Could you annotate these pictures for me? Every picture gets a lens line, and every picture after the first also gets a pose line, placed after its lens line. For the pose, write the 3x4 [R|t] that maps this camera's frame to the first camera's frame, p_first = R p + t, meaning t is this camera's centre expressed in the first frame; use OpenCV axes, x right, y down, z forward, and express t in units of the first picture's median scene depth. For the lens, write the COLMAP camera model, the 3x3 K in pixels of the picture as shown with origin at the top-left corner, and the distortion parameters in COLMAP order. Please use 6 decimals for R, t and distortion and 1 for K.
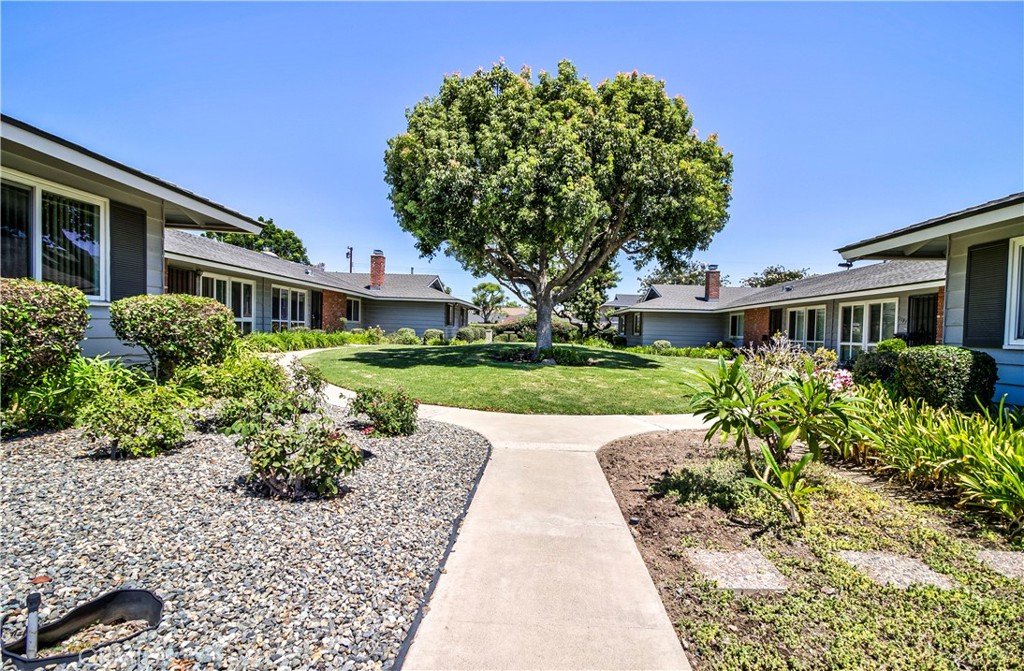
lens RADIAL K [[495.5, 0, 520.2], [0, 495.5, 337.4], [0, 0, 1]] dist [-0.007620, 0.005008]
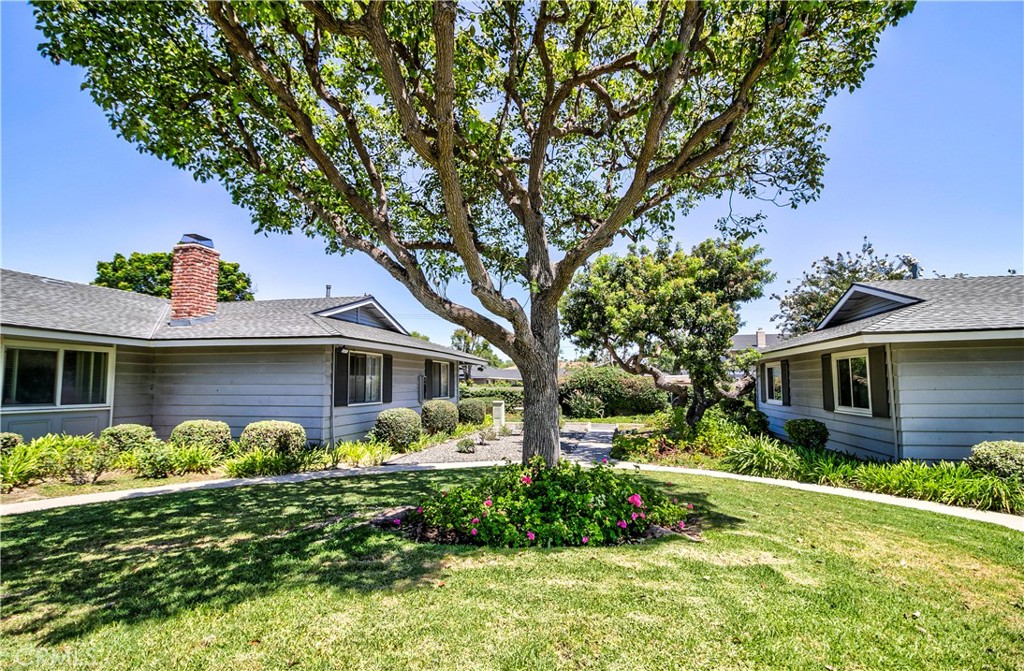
lens RADIAL K [[495.5, 0, 511.9], [0, 495.5, 339.7], [0, 0, 1]] dist [-0.007620, 0.005008]
pose [[0.986978, -0.052863, -0.151921, 0.047800], [0.035571, 0.992801, -0.114369, -0.024638], [0.156874, 0.107476, 0.981753, 0.595853]]
